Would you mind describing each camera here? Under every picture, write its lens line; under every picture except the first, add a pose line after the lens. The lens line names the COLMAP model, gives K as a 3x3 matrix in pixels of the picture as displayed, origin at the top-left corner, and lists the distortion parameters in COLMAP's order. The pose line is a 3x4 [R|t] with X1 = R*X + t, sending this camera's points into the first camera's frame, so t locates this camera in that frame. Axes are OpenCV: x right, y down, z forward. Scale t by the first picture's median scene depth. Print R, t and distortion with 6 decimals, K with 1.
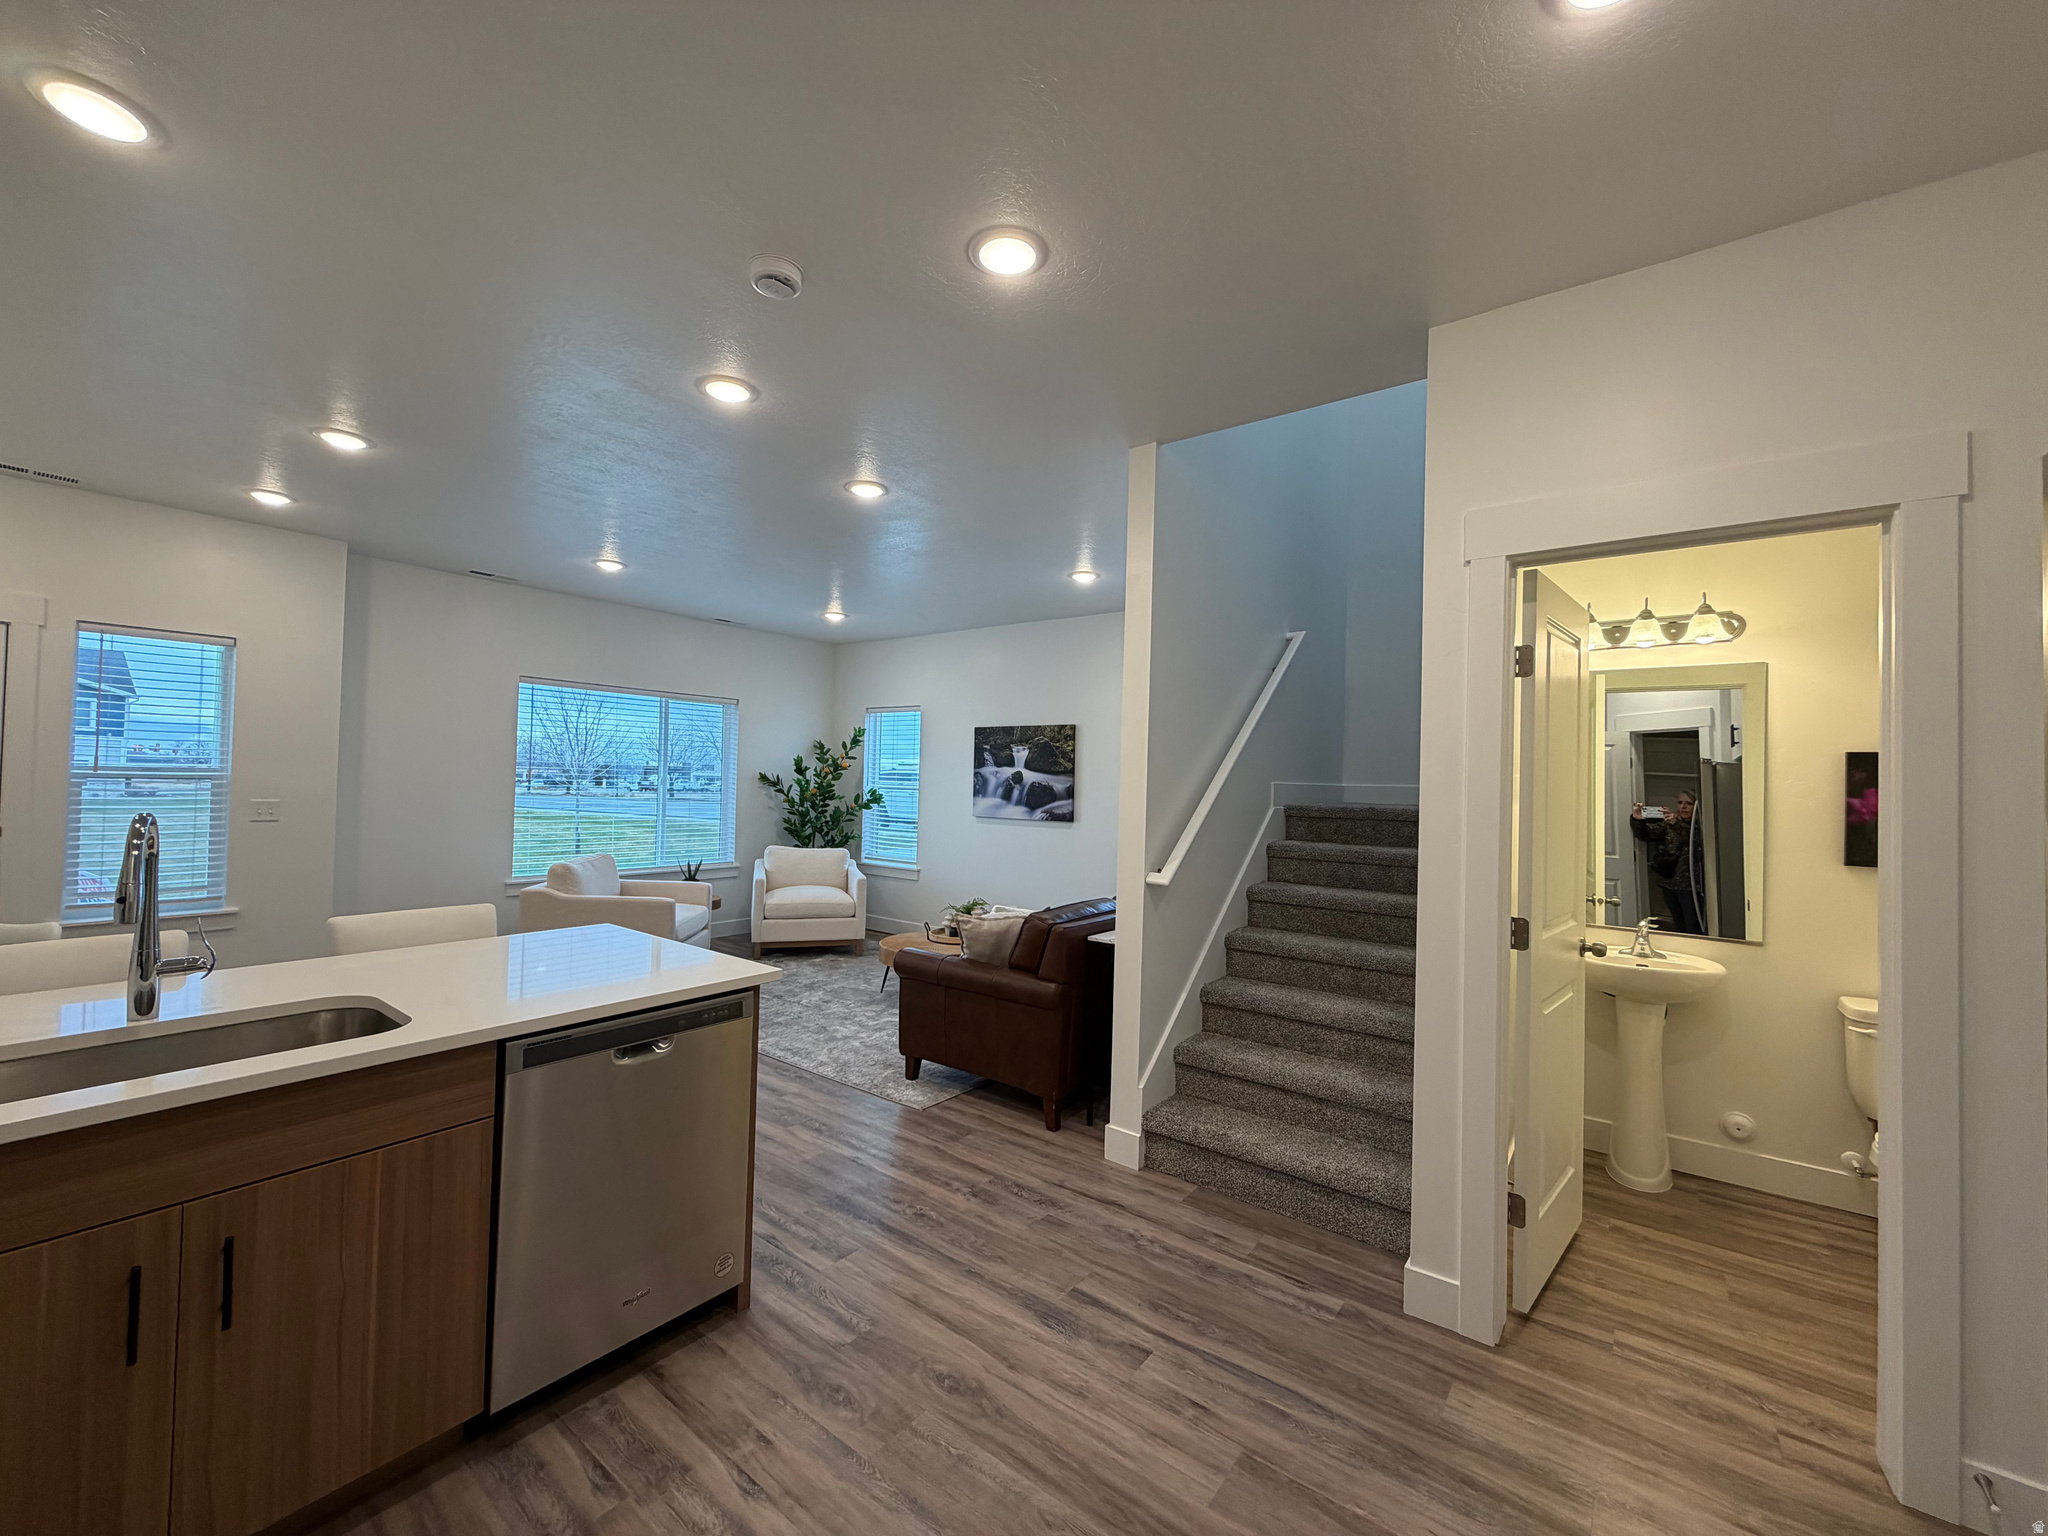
lens RADIAL K [[815.7, 0, 1024.0], [0, 815.7, 768.0], [0, 0, 1]] dist [0.001036, 0.000131]
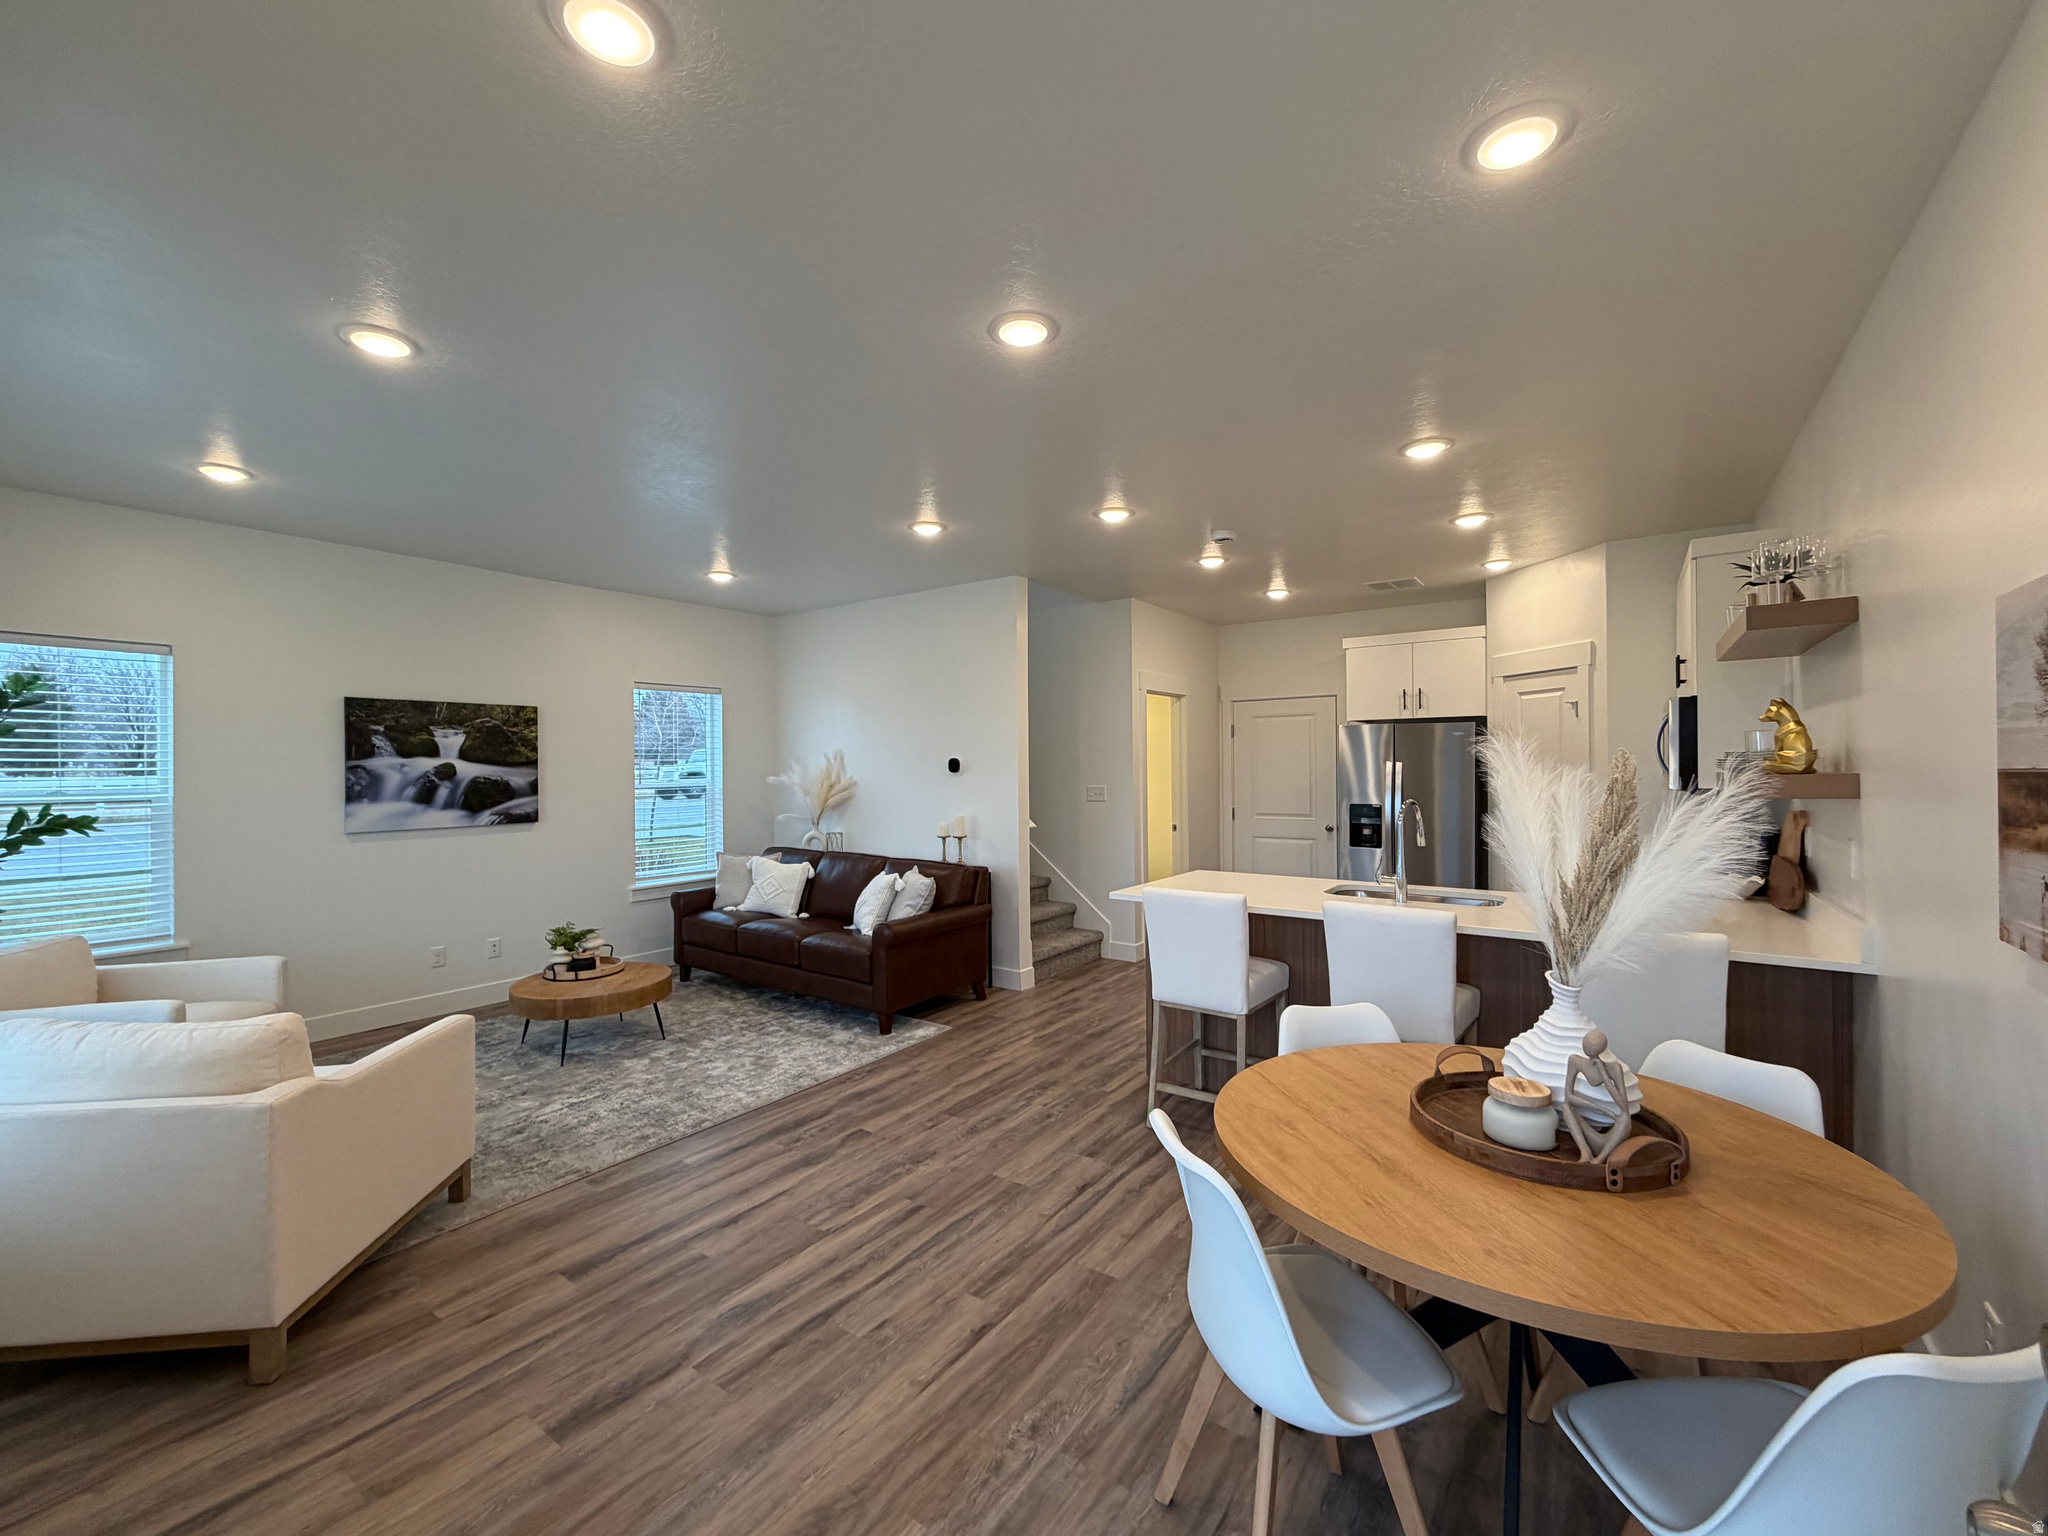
lens RADIAL K [[835.8, 0, 1026.2], [0, 835.8, 763.7], [0, 0, 1]] dist [0.000624, -0.000031]
pose [[-0.033673, -0.025374, 0.999111, -0.814372], [-0.012690, 0.999608, 0.024959, -0.022018], [-0.999352, -0.011838, -0.033982, 0.520771]]
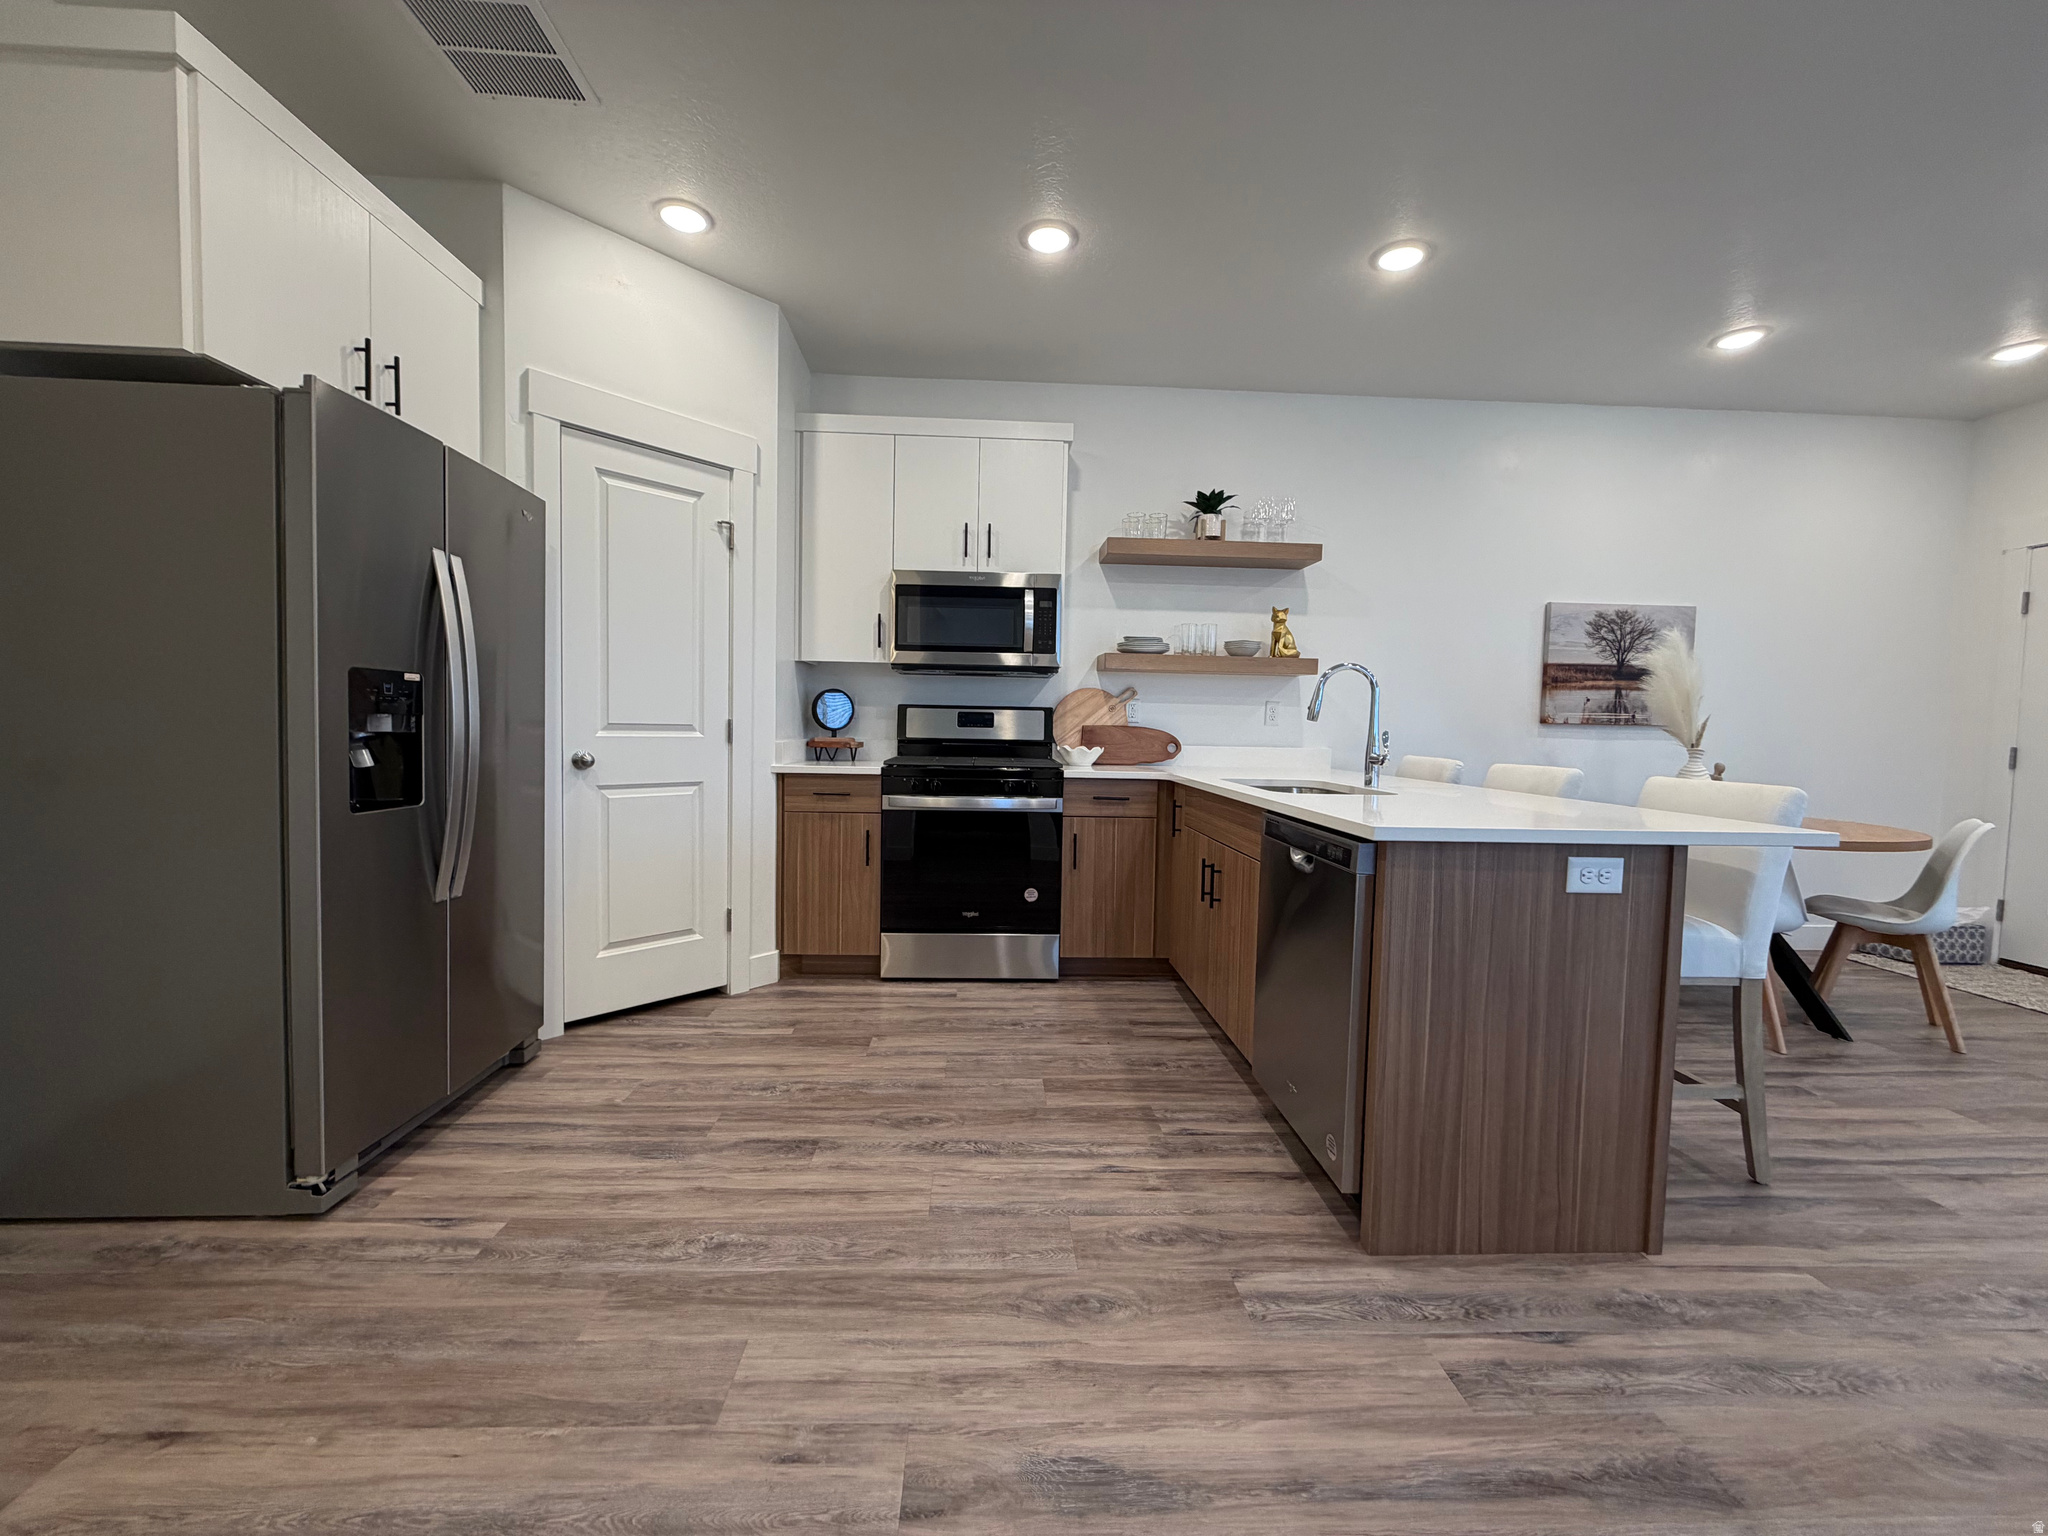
lens RADIAL K [[815.7, 0, 1024.0], [0, 815.7, 768.0], [0, 0, 1]] dist [0.001036, 0.000131]
pose [[-0.763694, -0.010592, -0.645491, 0.146689], [-0.032051, 0.999254, 0.021523, 0.064764], [0.644782, 0.037126, -0.763464, 0.470741]]
